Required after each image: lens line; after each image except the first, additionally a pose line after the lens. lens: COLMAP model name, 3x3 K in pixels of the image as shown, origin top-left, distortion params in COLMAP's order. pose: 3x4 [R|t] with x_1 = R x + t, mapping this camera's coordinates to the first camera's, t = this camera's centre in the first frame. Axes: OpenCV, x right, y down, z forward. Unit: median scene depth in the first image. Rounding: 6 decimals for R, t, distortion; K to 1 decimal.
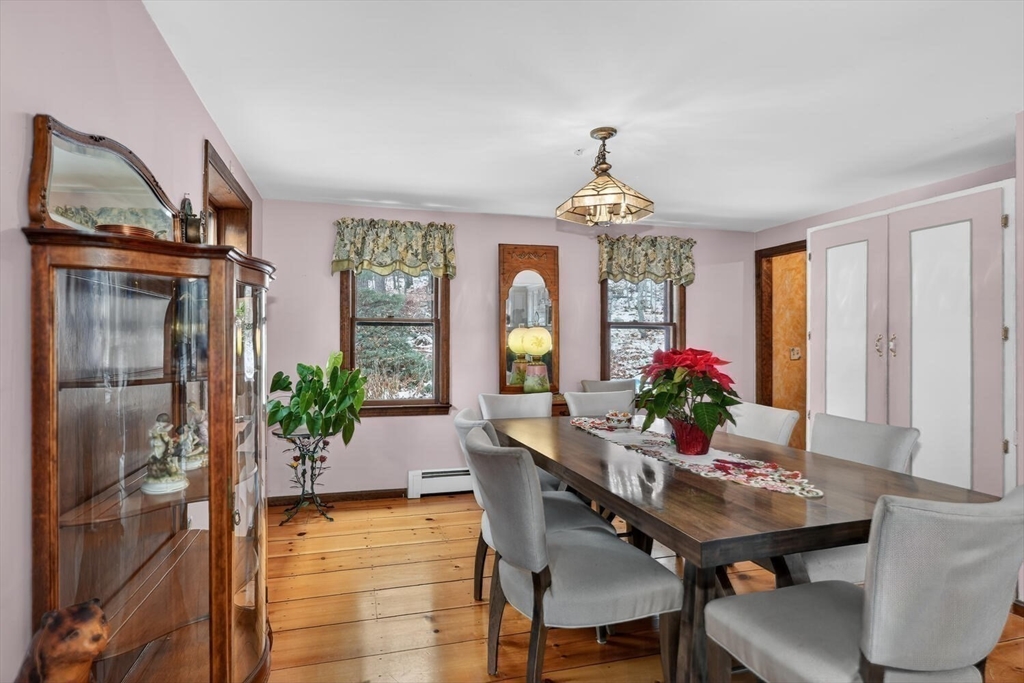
lens RADIAL K [[554.5, 0, 510.7], [0, 554.5, 340.9], [0, 0, 1]] dist [-0.005508, -0.000800]
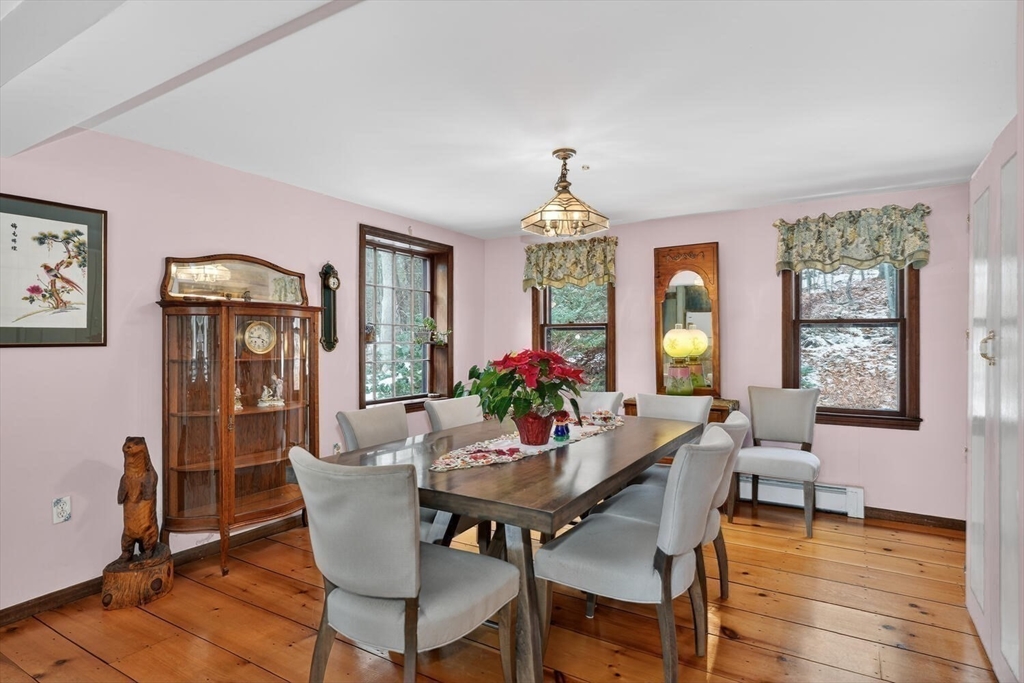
lens RADIAL K [[554.5, 0, 511.2], [0, 554.5, 343.8], [0, 0, 1]] dist [-0.005508, -0.000800]
pose [[0.689213, -0.003399, -0.724551, 0.537304], [0.004288, 0.999991, -0.000613, 0.001413], [0.724546, -0.002684, 0.689221, 0.098166]]
